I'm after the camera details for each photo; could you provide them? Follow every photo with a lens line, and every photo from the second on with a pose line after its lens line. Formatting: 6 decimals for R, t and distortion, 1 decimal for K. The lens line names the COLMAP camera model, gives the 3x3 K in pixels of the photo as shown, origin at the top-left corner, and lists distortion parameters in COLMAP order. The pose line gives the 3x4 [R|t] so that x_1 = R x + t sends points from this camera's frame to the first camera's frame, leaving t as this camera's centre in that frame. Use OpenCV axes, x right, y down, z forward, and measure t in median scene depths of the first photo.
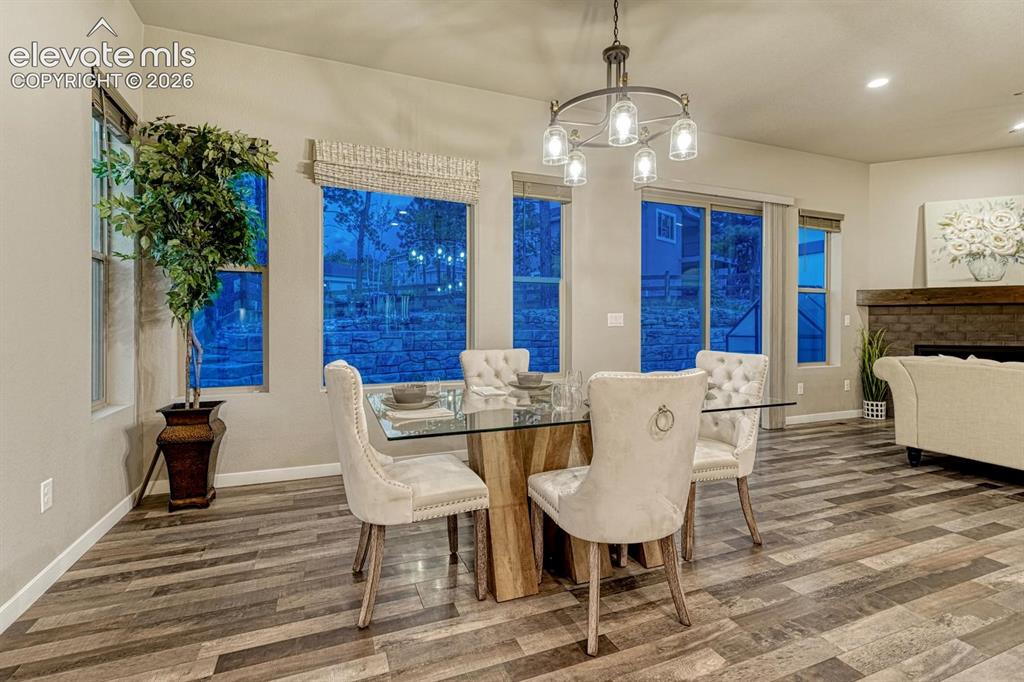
lens RADIAL K [[479.8, 0, 510.9], [0, 479.8, 338.7], [0, 0, 1]] dist [0.009158, 0.000060]
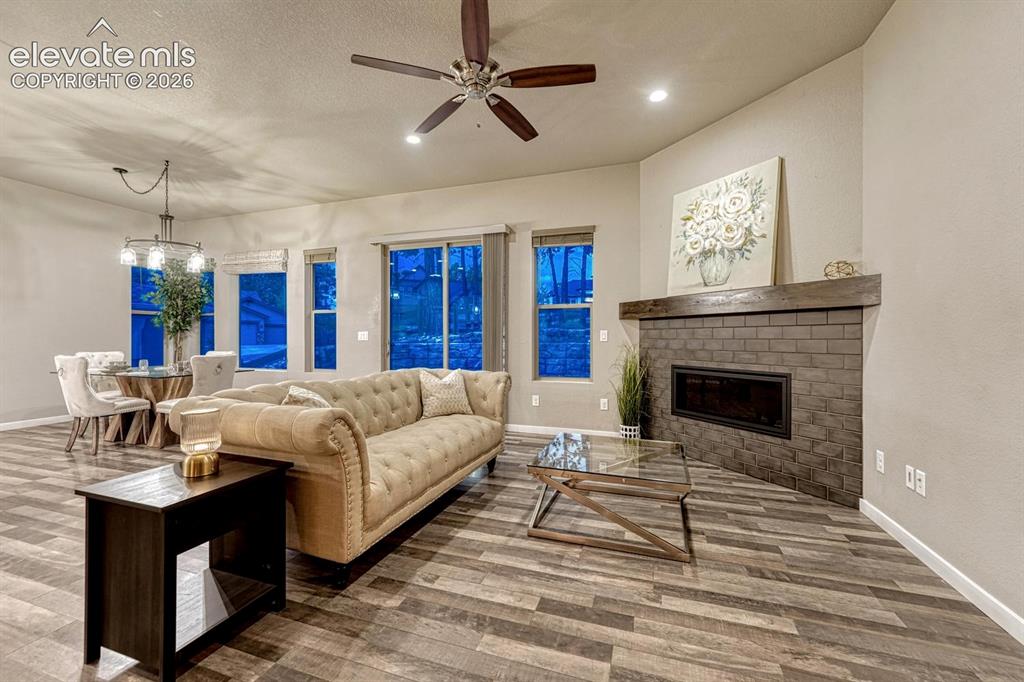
lens RADIAL K [[415.0, 0, 511.3], [0, 415.0, 339.1], [0, 0, 1]] dist [0.000806, -0.000150]
pose [[0.752922, 0.005524, -0.658086, 1.150159], [-0.012956, 0.999895, -0.006430, -0.024285], [0.657982, 0.013367, 0.752915, 0.281976]]
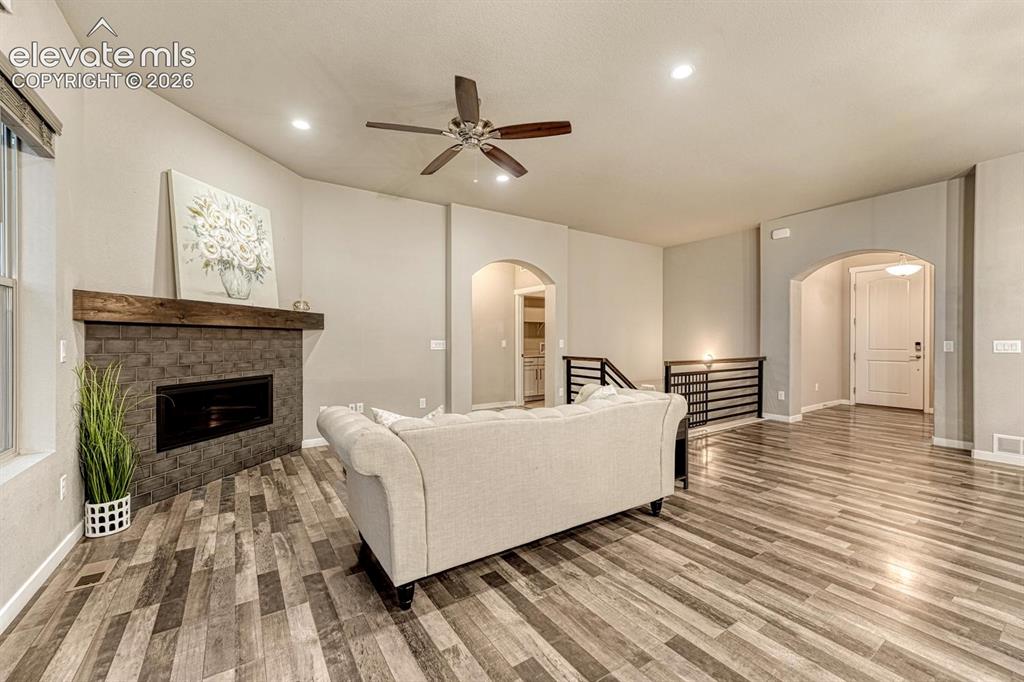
lens RADIAL K [[415.0, 0, 508.3], [0, 415.0, 331.2], [0, 0, 1]] dist [0.000806, -0.000150]
pose [[-0.205072, 0.021615, 0.978508, 0.219093], [0.022107, 0.999603, -0.017447, -0.042286], [-0.978497, 0.018054, -0.205468, 0.689112]]
